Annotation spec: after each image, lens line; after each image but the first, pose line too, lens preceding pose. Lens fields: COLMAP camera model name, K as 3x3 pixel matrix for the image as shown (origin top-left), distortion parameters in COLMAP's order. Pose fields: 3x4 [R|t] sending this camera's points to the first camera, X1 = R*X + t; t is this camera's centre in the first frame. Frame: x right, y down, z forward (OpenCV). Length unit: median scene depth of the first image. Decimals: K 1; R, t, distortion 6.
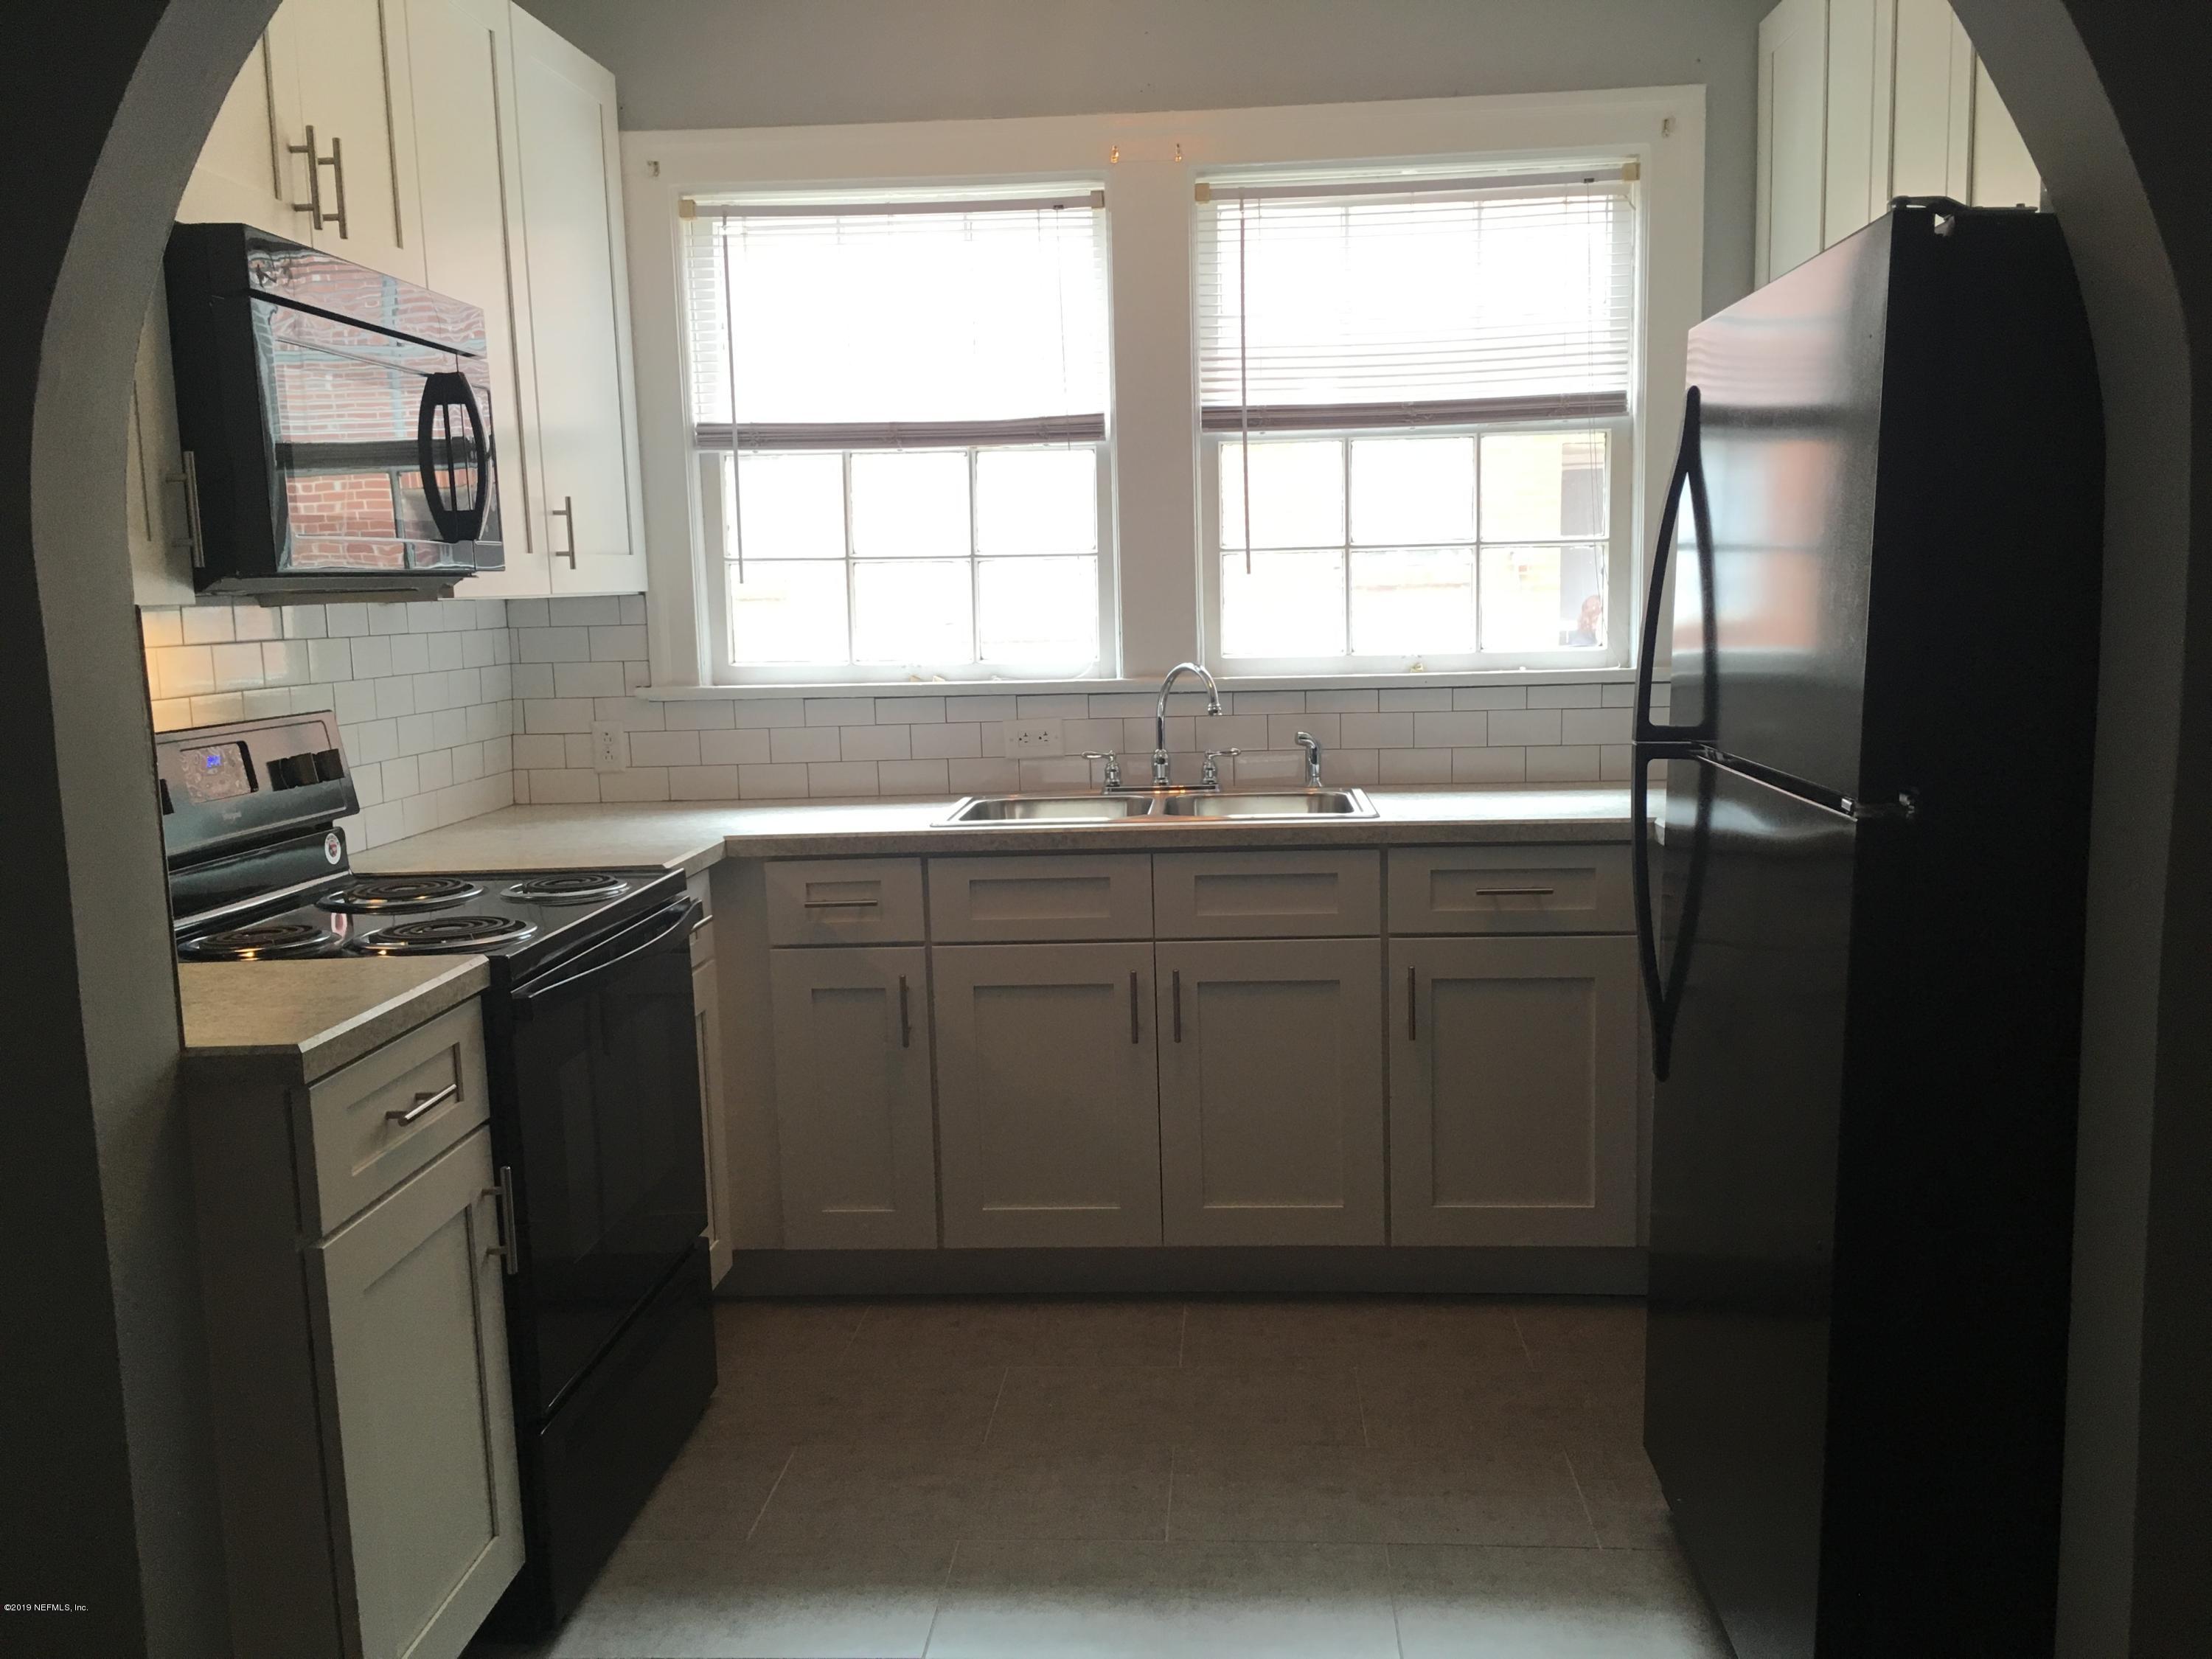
lens RADIAL K [[1886.8, 0, 1106.0], [0, 1886.8, 829.5], [0, 0, 1]] dist [0.065111, -0.068035]
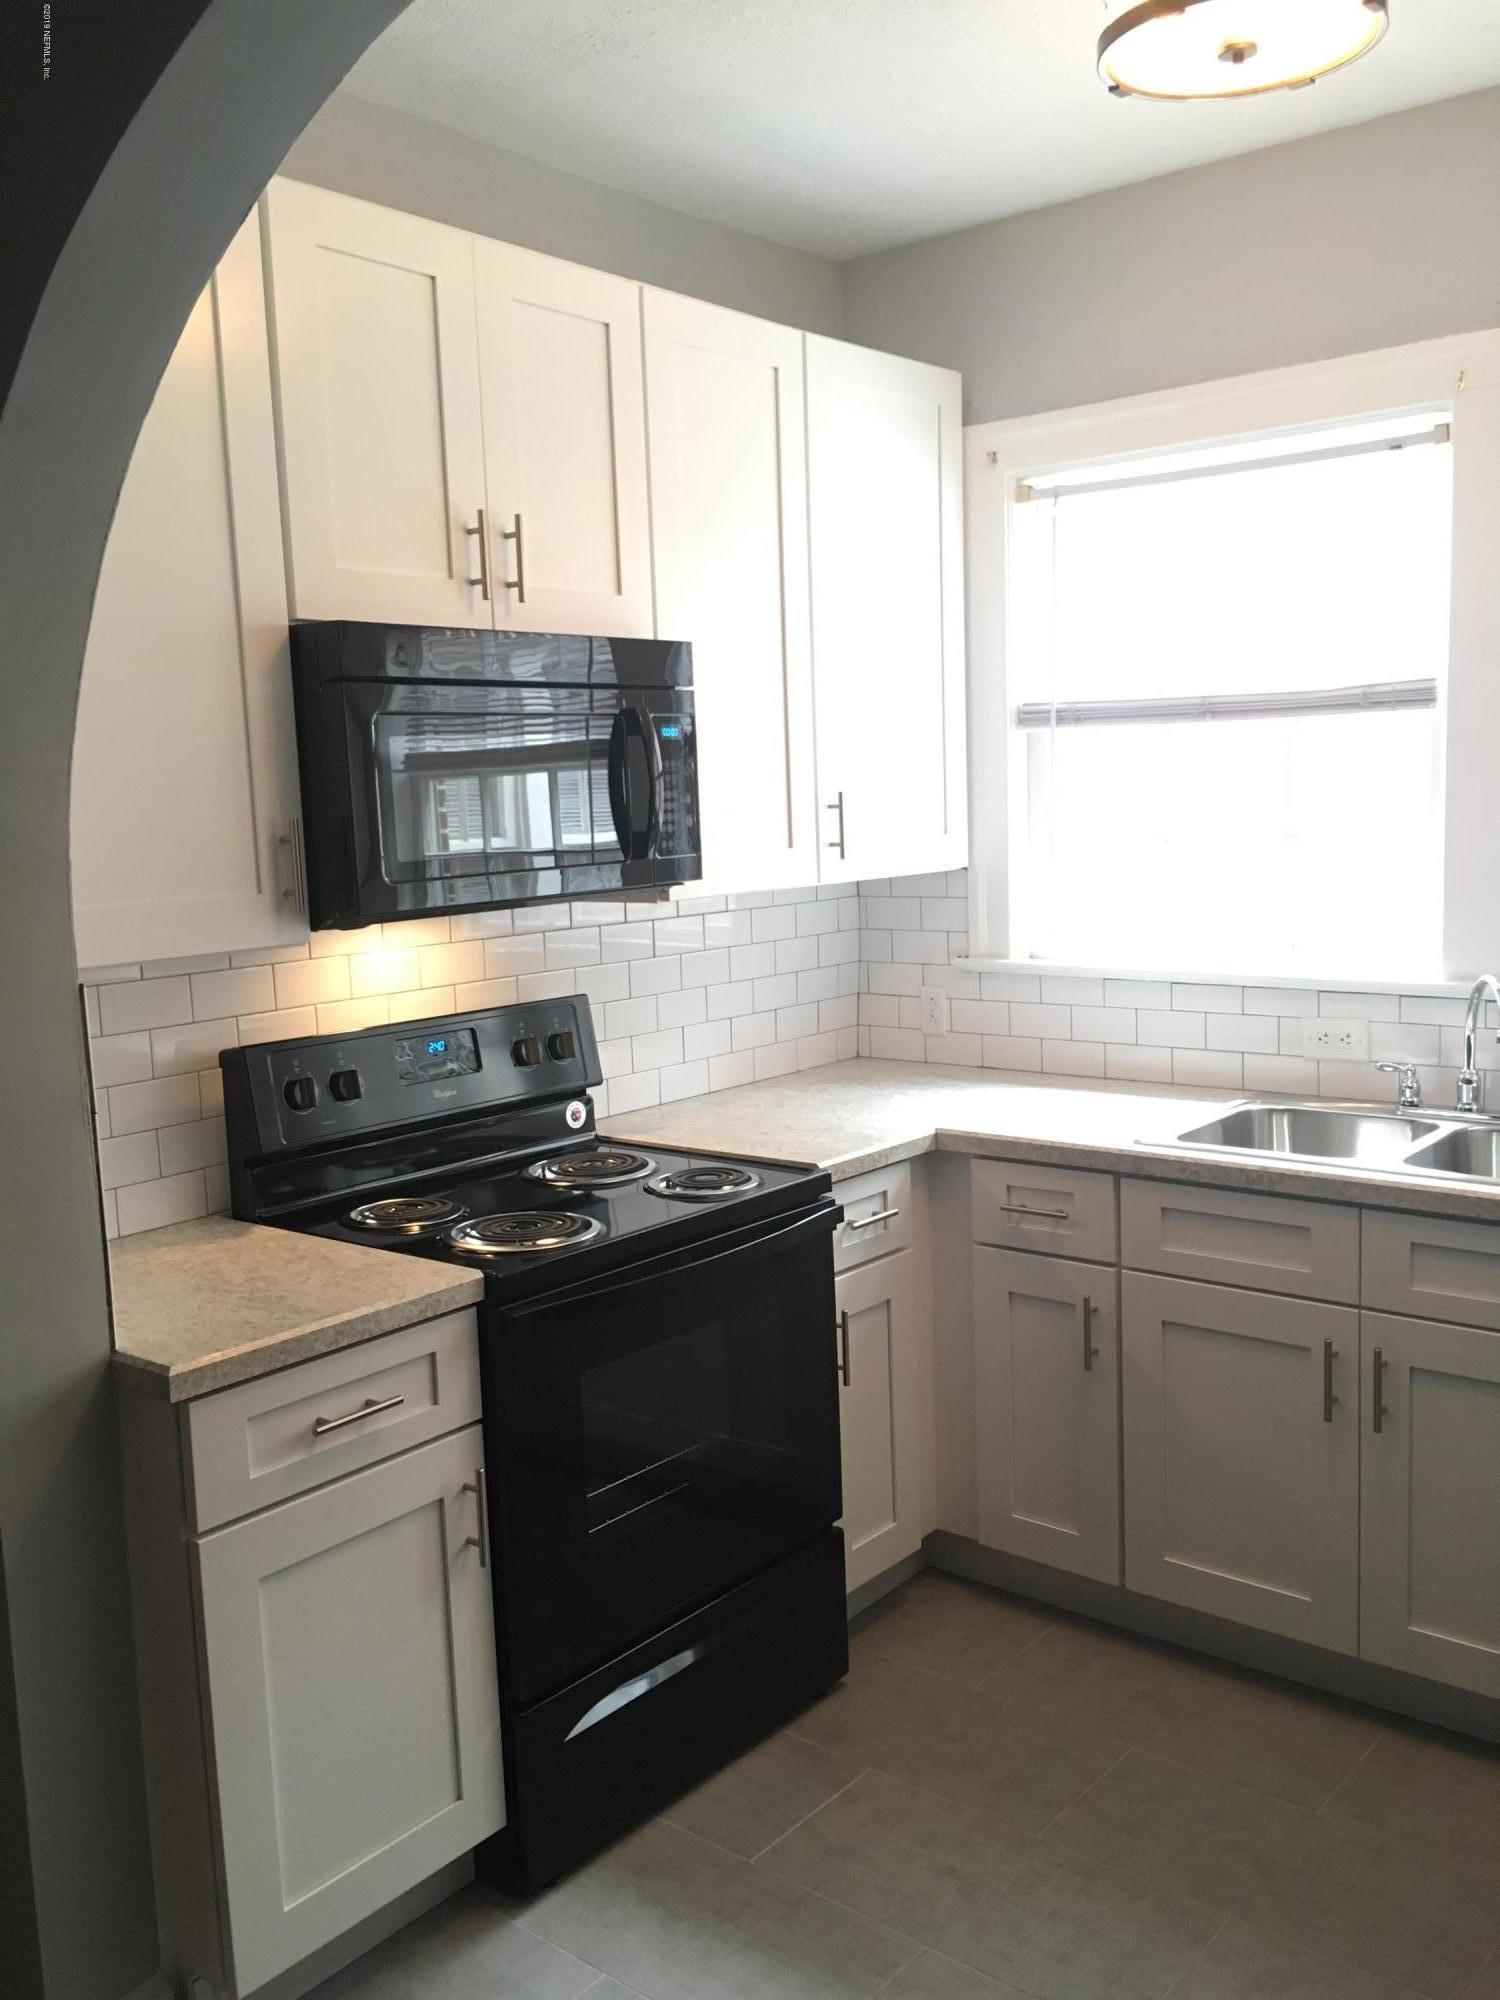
lens RADIAL K [[1706.0, 0, 750.0], [0, 1706.0, 1000.0], [0, 0, 1]] dist [0.065111, -0.068035]
pose [[0.810567, 0.072206, -0.581178, 0.219533], [-0.062863, 0.997364, 0.036239, -0.082284], [0.582262, 0.007160, 0.812969, 0.175638]]
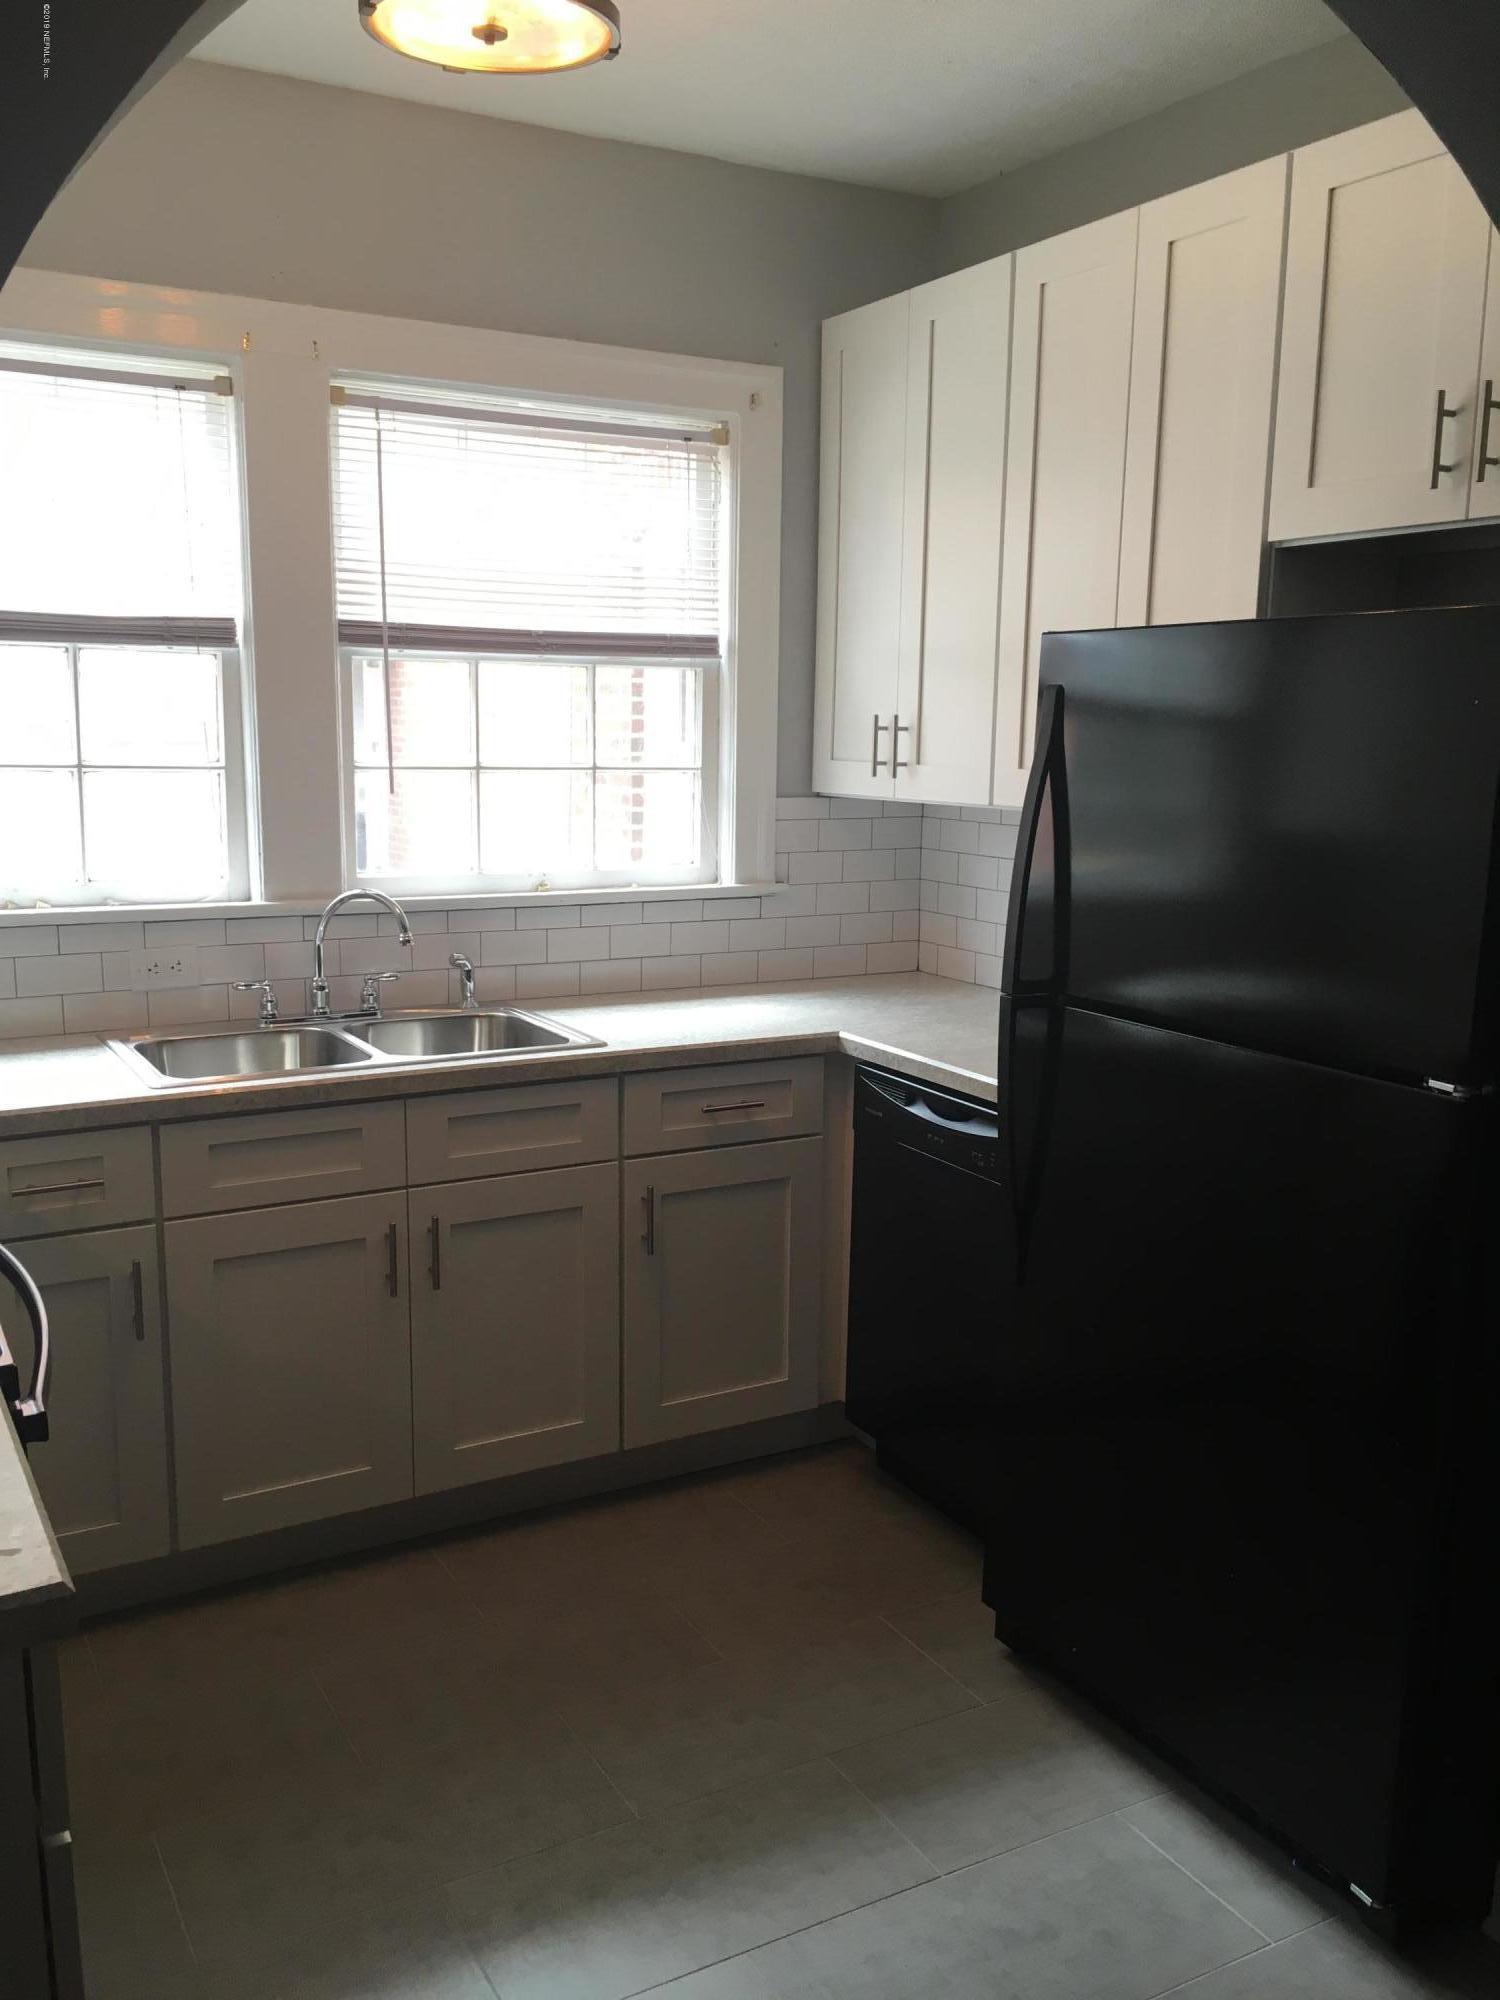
lens RADIAL K [[1706.0, 0, 750.0], [0, 1706.0, 1000.0], [0, 0, 1]] dist [0.065111, -0.068035]
pose [[0.832848, -0.053509, 0.550910, -0.270939], [0.034905, 0.998412, 0.044207, -0.062087], [-0.552400, -0.017588, 0.833393, 0.155296]]
